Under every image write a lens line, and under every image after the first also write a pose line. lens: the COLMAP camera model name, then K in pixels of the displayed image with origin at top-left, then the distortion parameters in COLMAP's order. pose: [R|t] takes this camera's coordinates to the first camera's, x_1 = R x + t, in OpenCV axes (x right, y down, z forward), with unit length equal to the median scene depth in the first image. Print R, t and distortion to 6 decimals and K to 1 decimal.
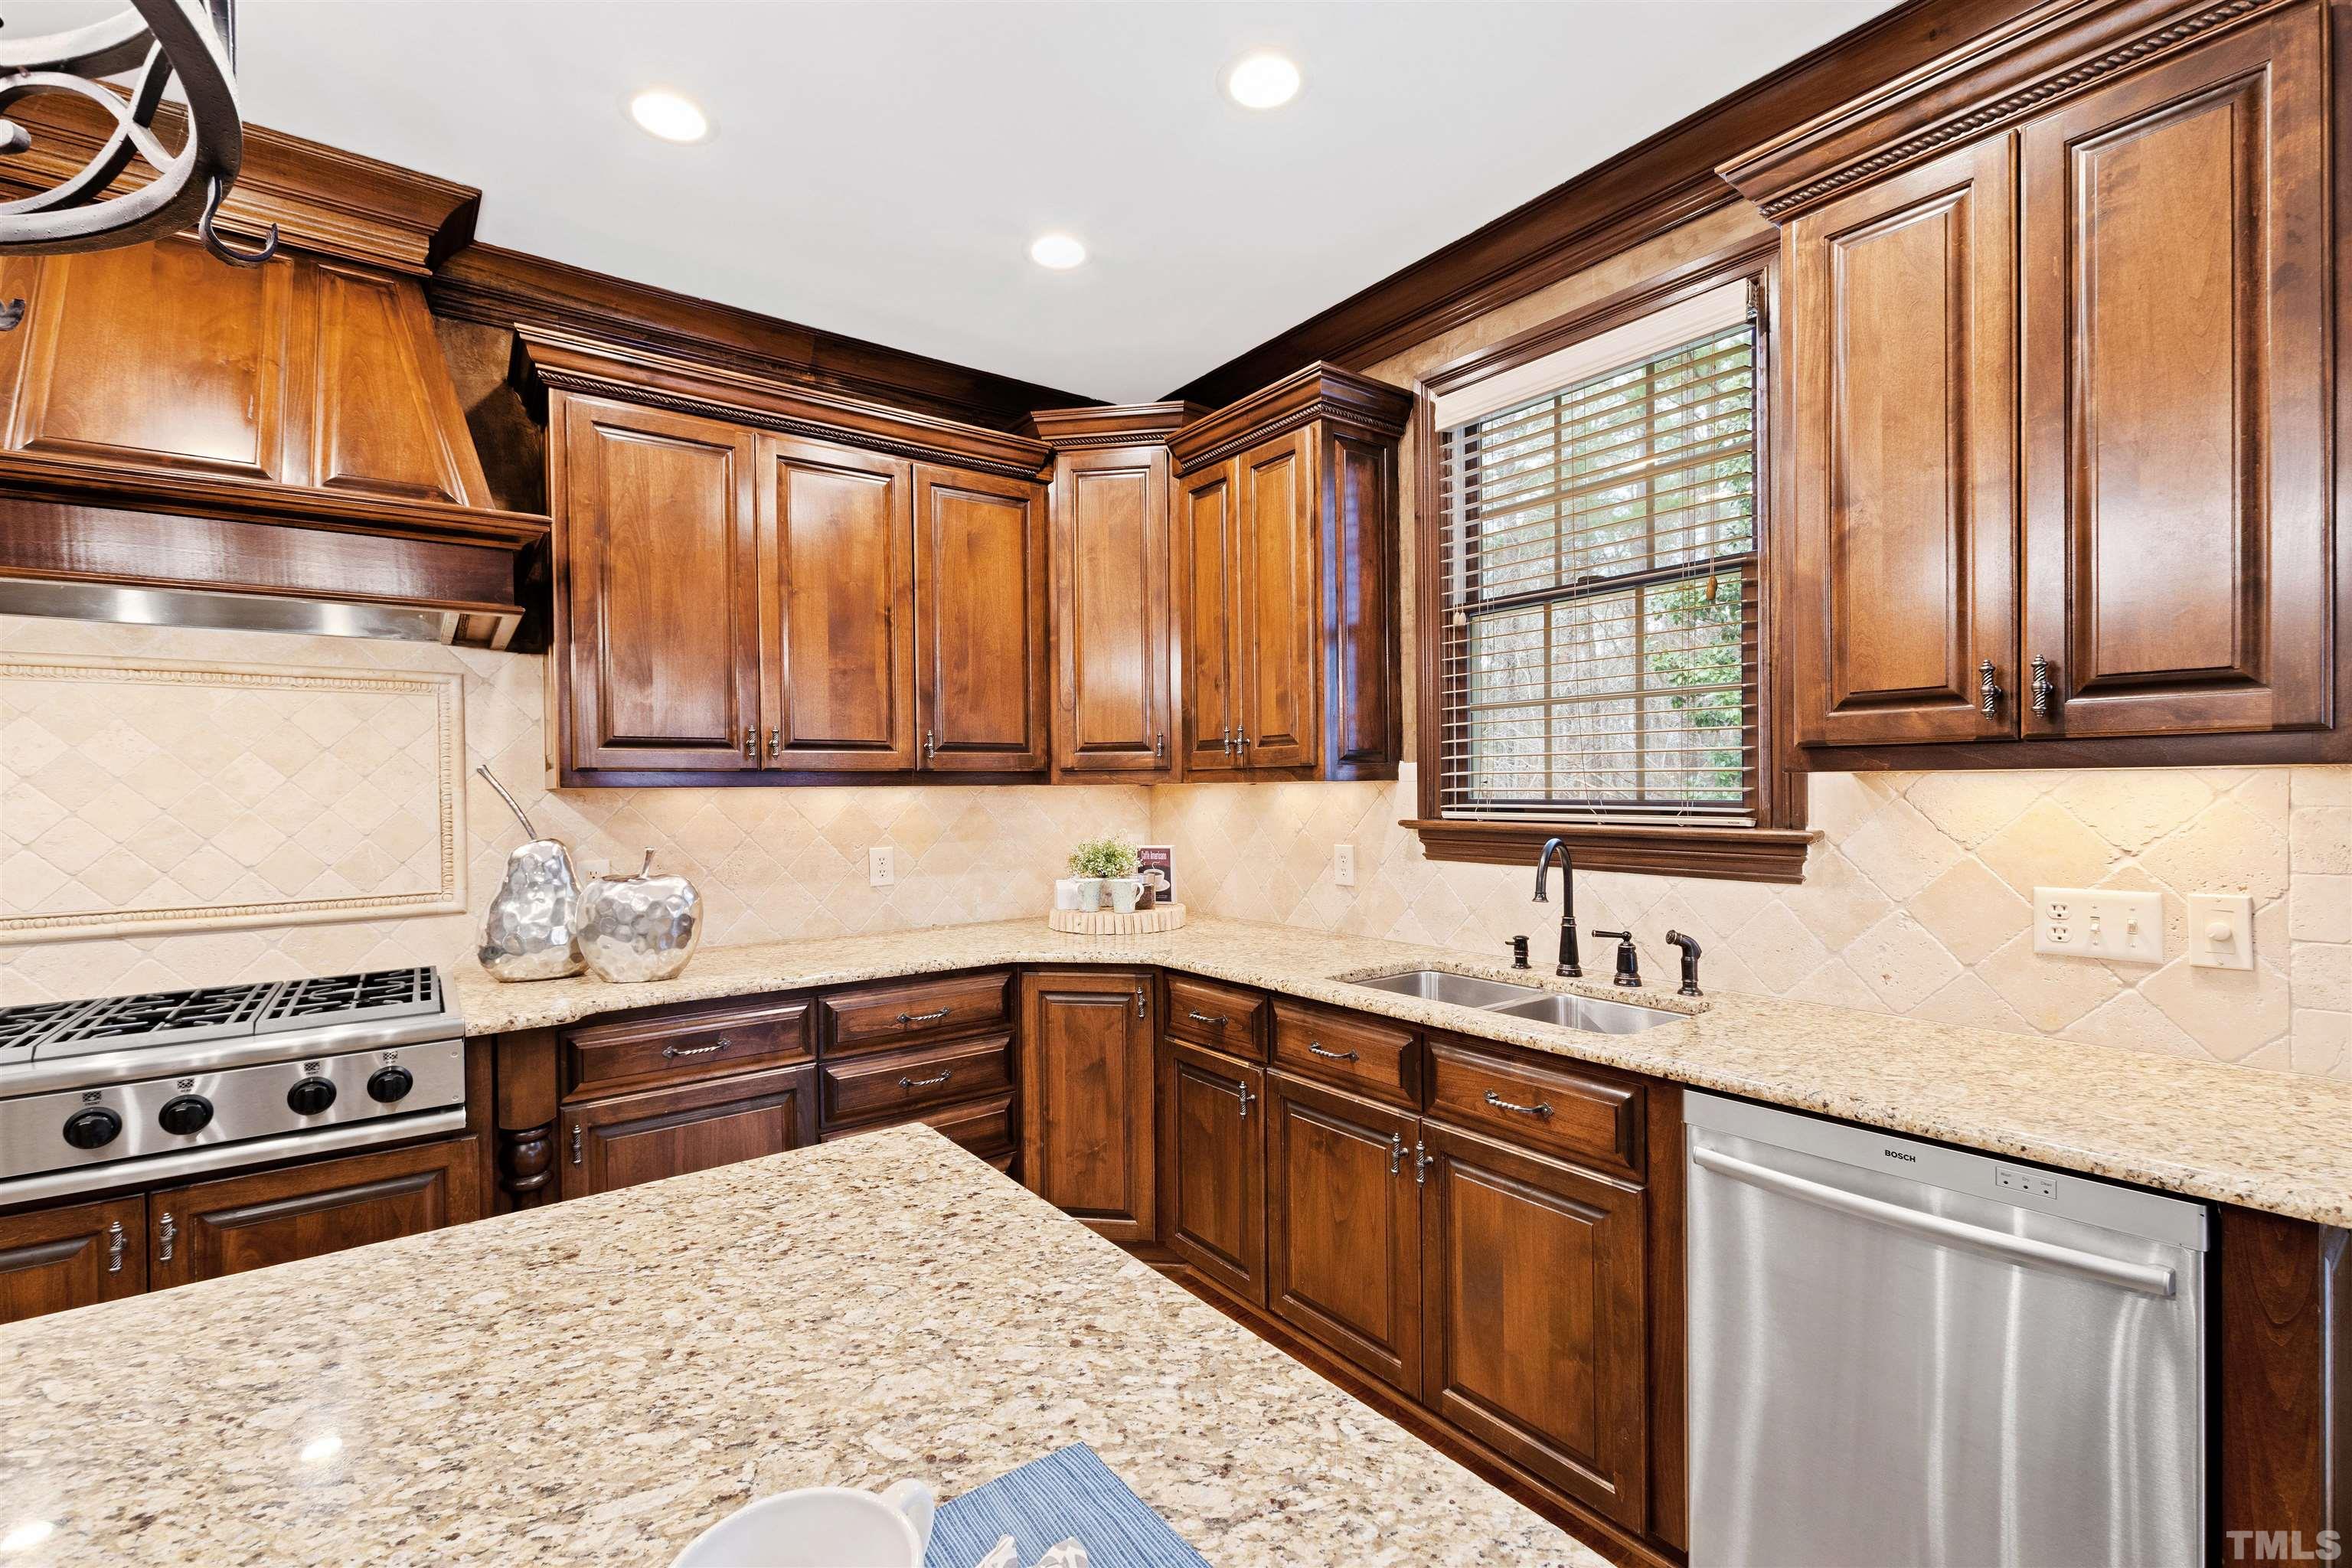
lens RADIAL K [[1017.4, 0, 1178.8], [0, 1017.4, 793.8], [0, 0, 1]] dist [0.008965, -0.003420]
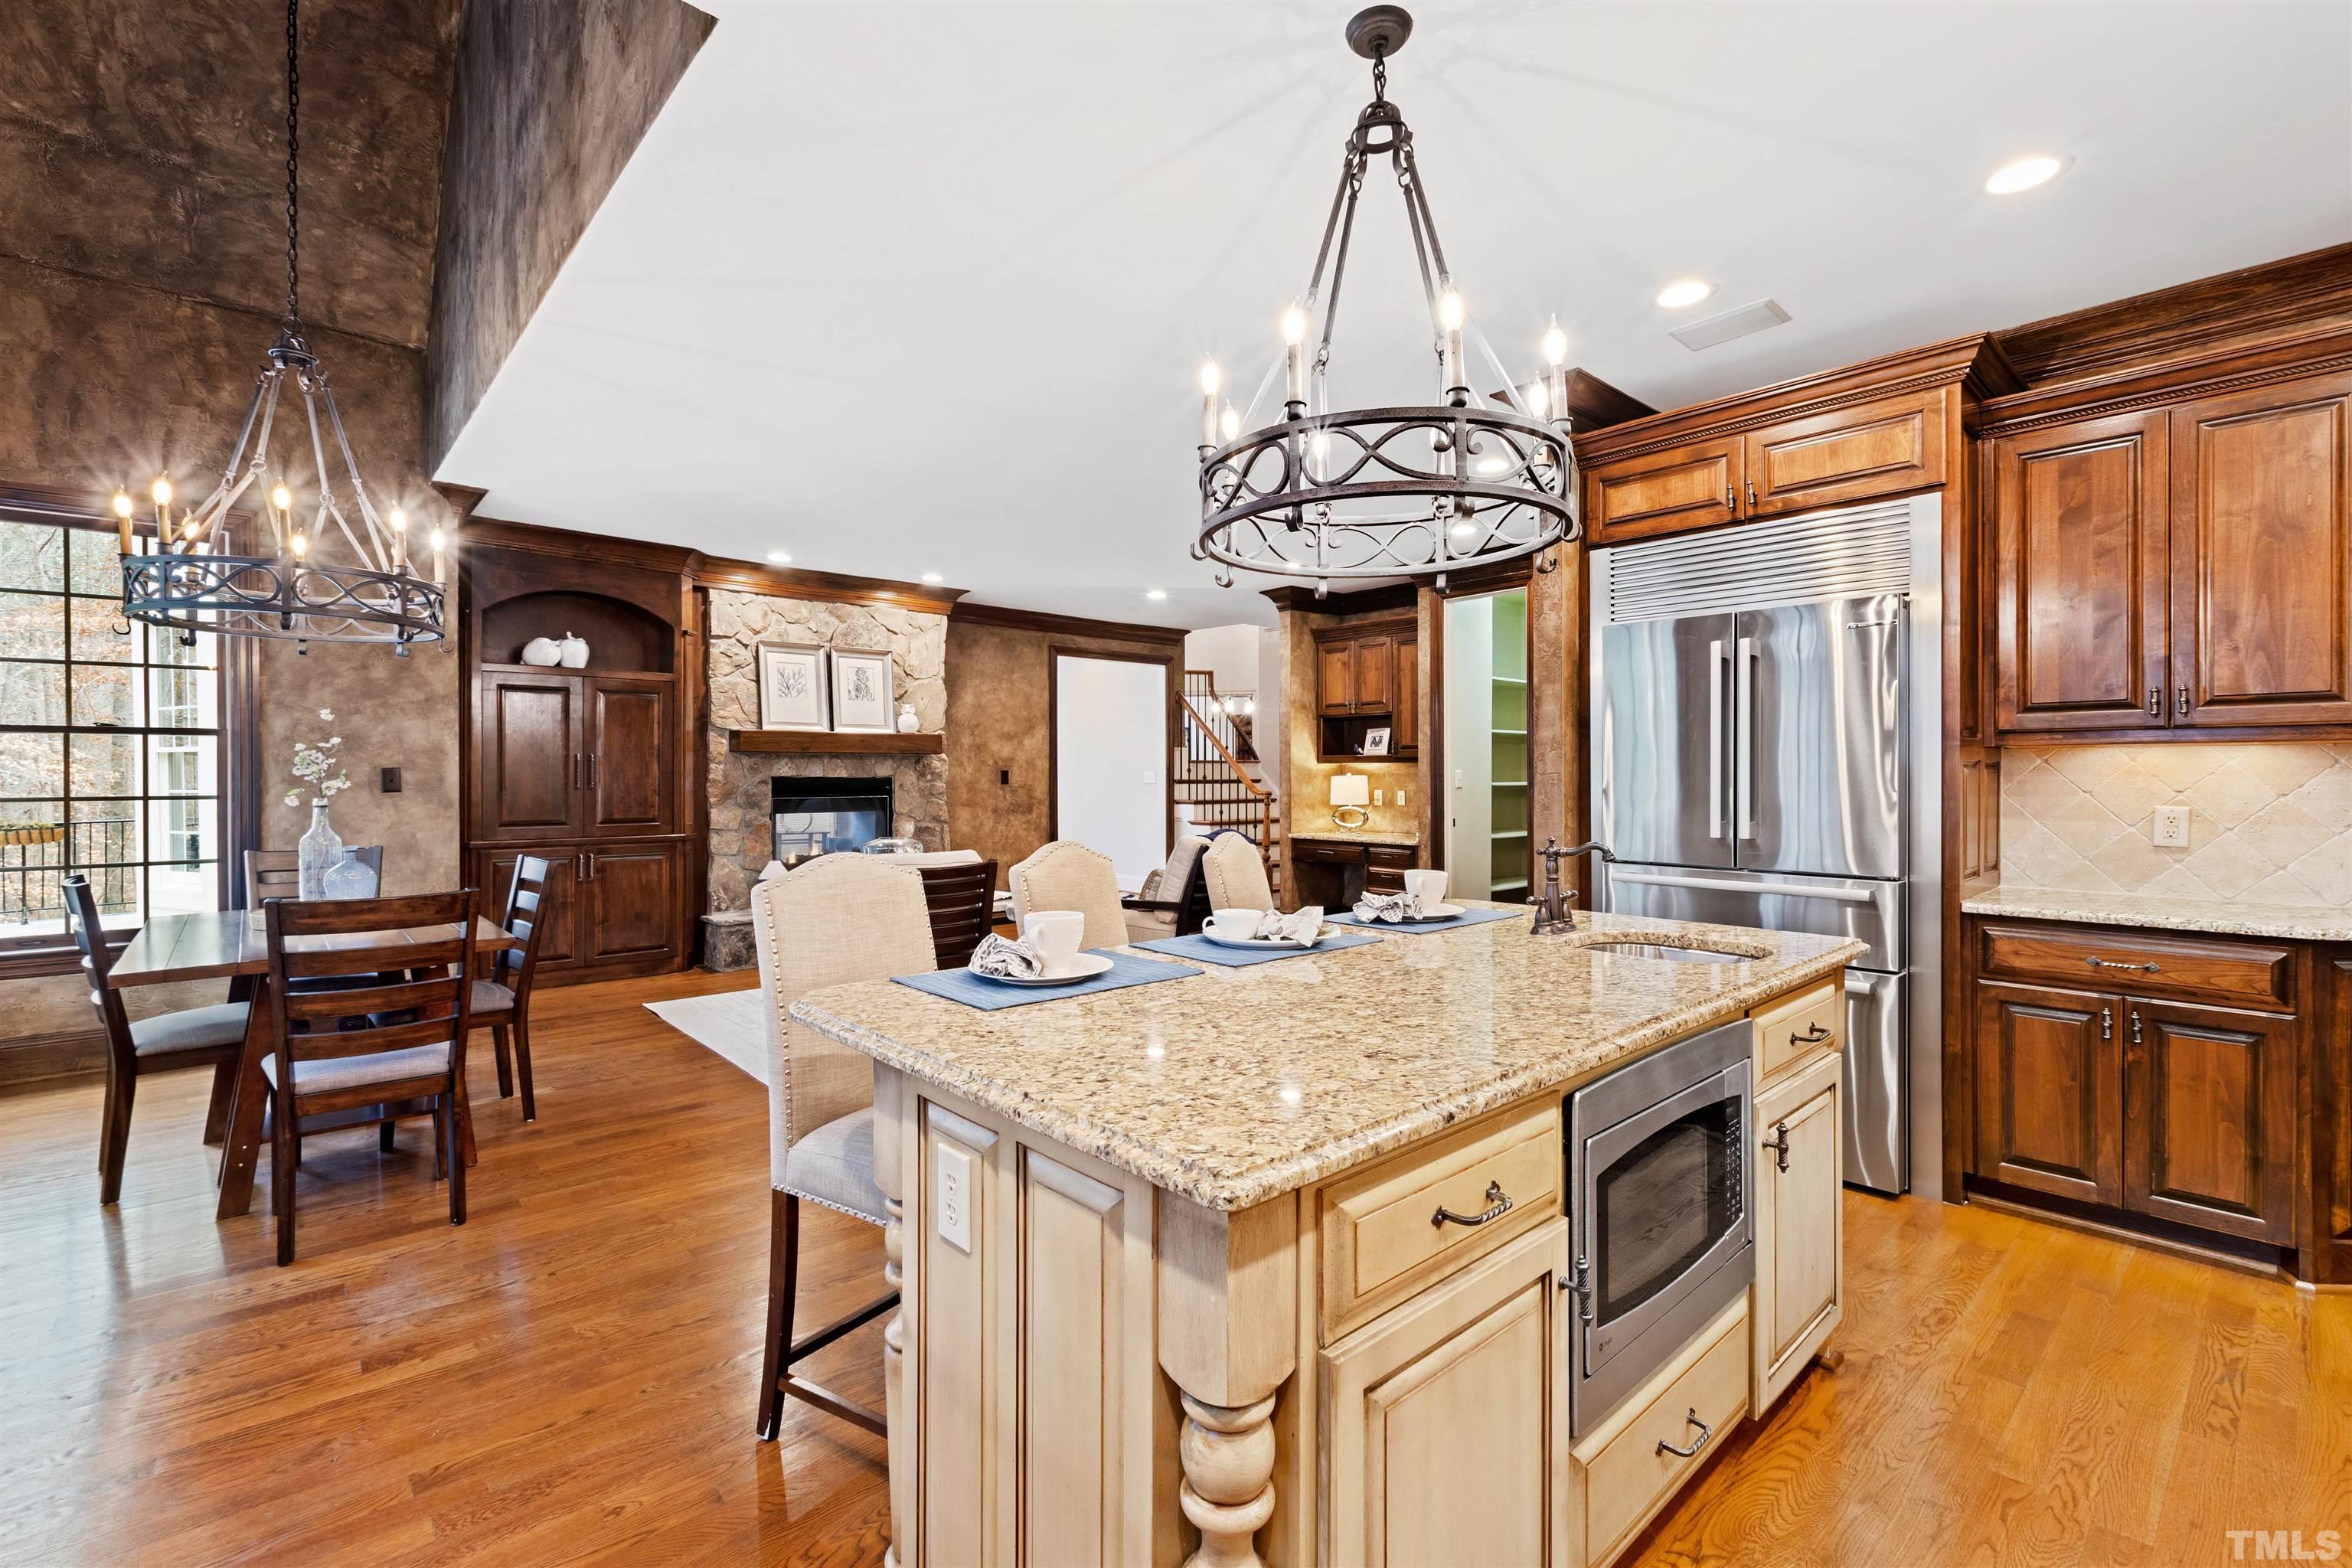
lens RADIAL K [[1017.4, 0, 1171.4], [0, 1017.4, 776.3], [0, 0, 1]] dist [0.008965, -0.003420]
pose [[-0.996080, 0.013293, -0.087455, -0.079090], [0.012516, 0.999877, 0.009421, 0.023414], [0.087569, 0.008290, -0.996124, 0.827976]]
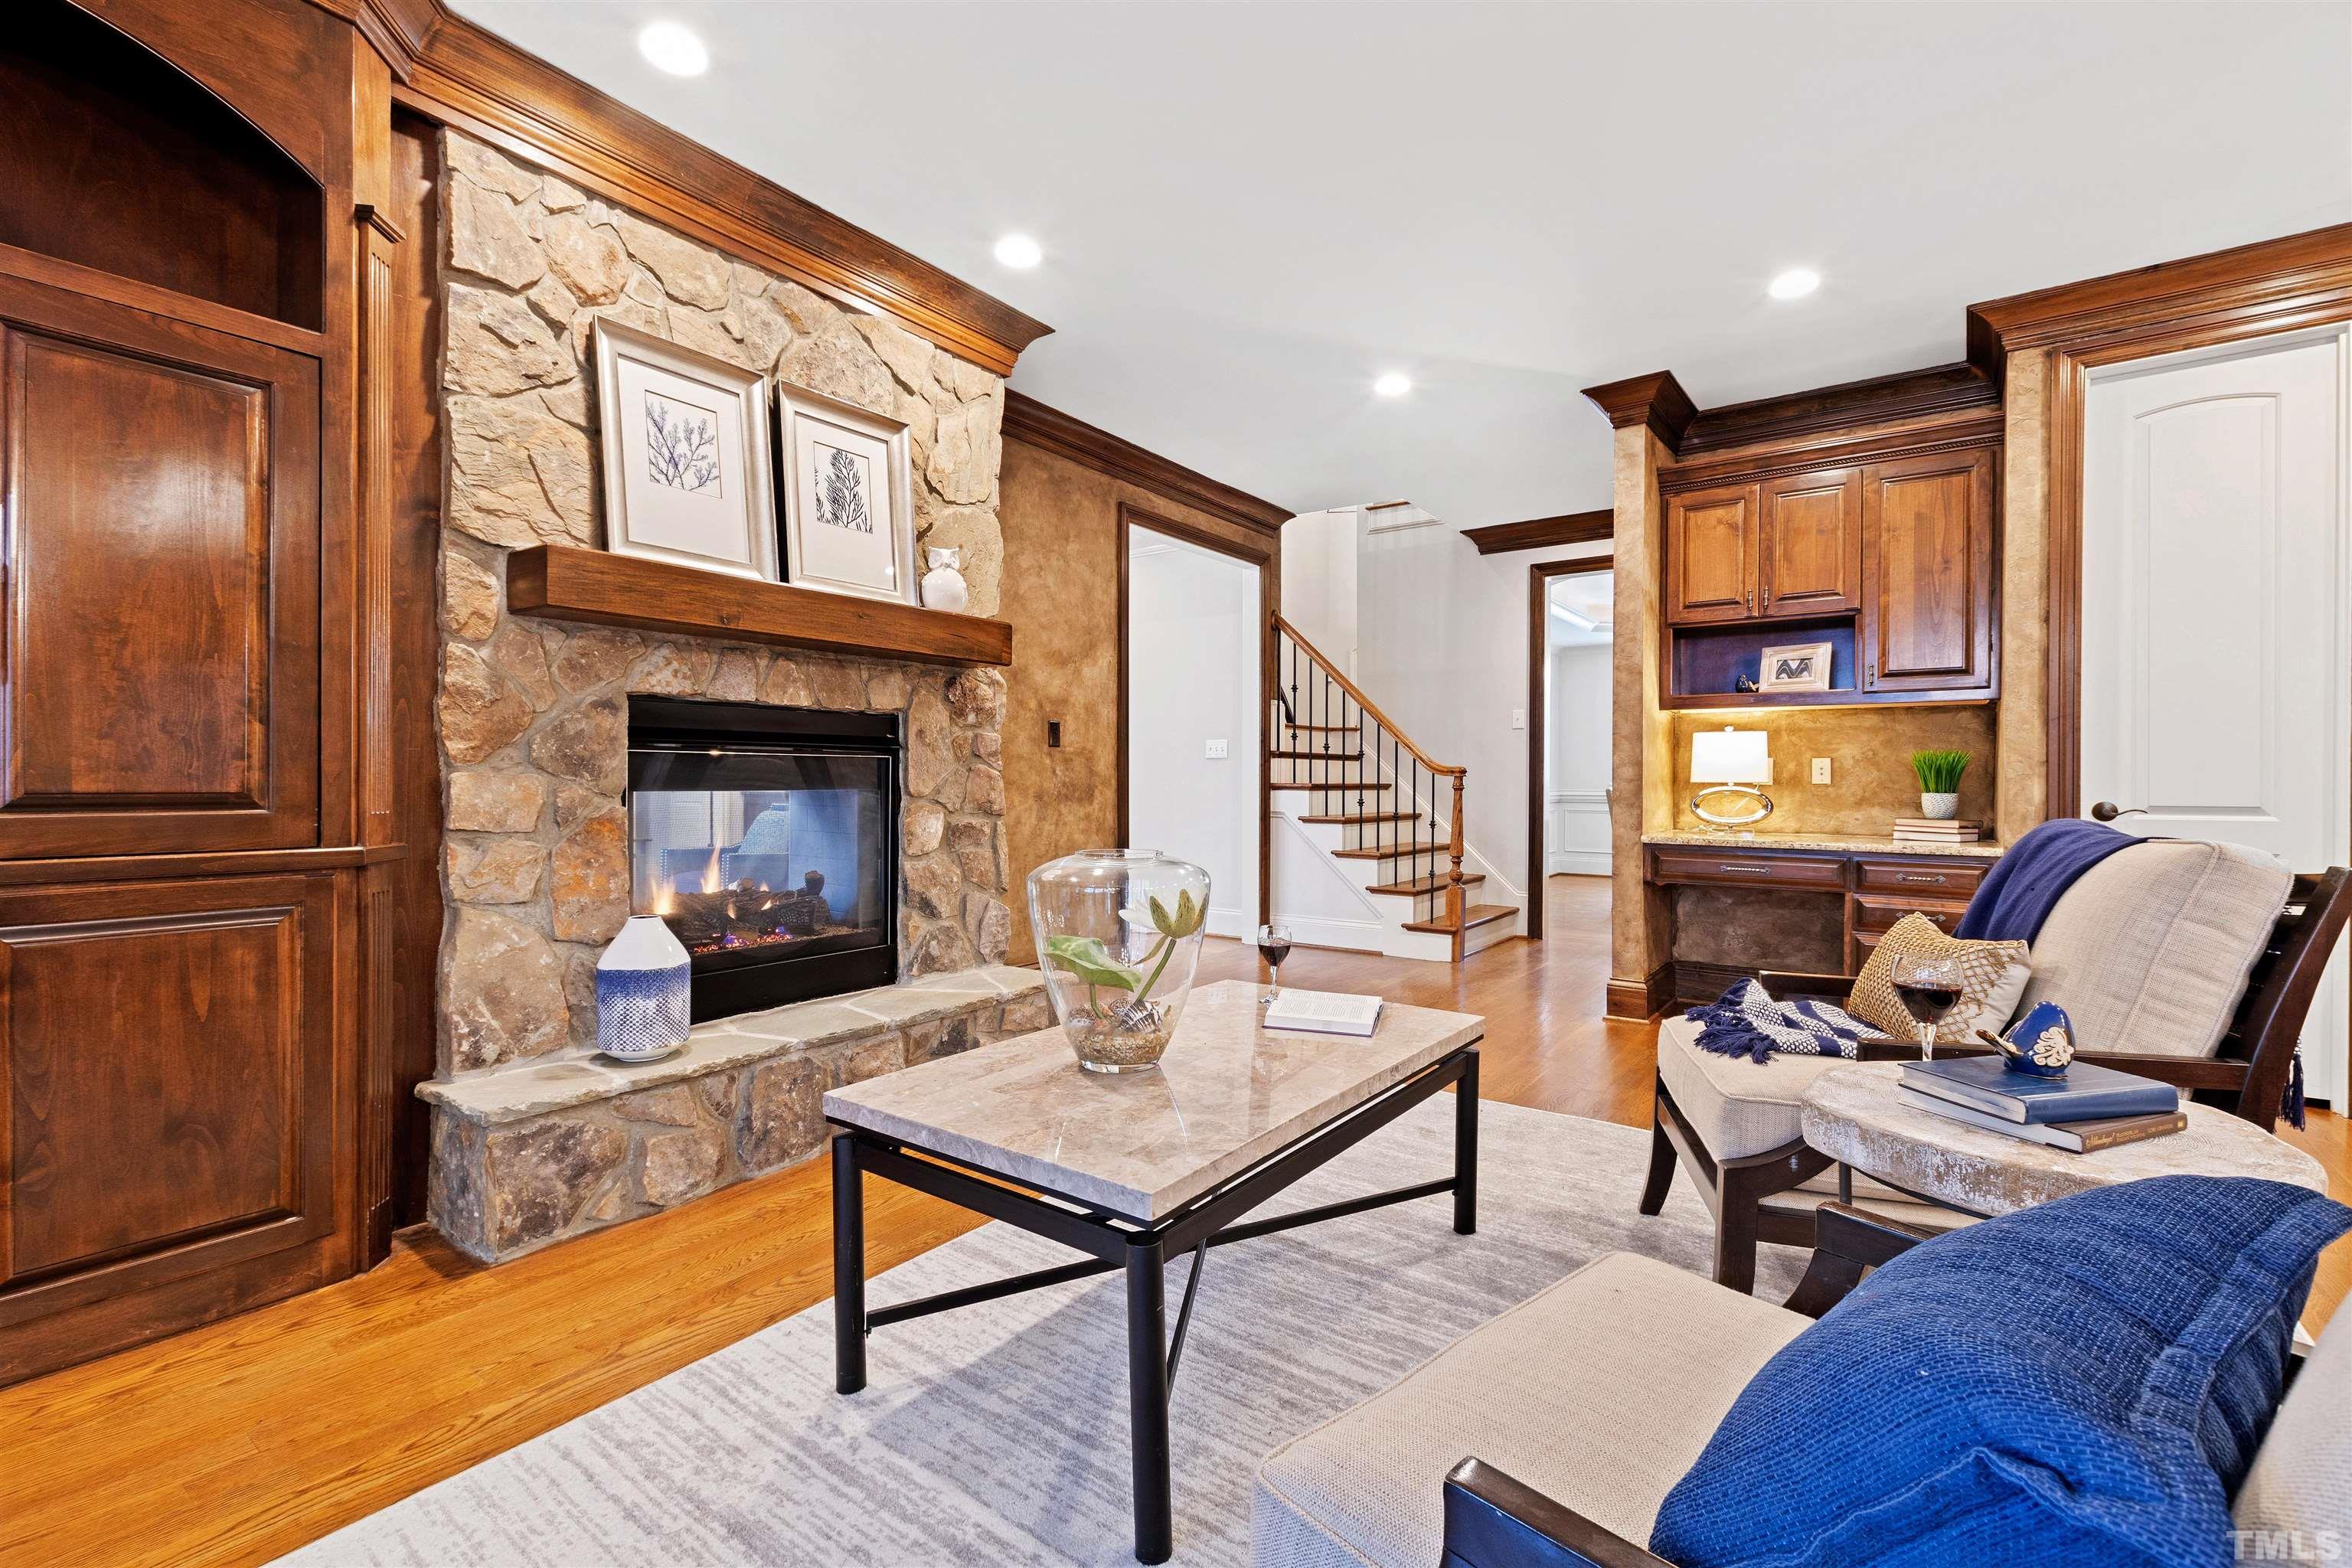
lens RADIAL K [[1017.4, 0, 1169.9], [0, 1017.4, 785.9], [0, 0, 1]] dist [0.008965, -0.003420]
pose [[-0.954022, 0.009082, -0.299598, 0.501802], [0.004532, 0.999864, 0.015878, 0.112877], [0.299702, 0.013791, -0.953933, -0.739942]]
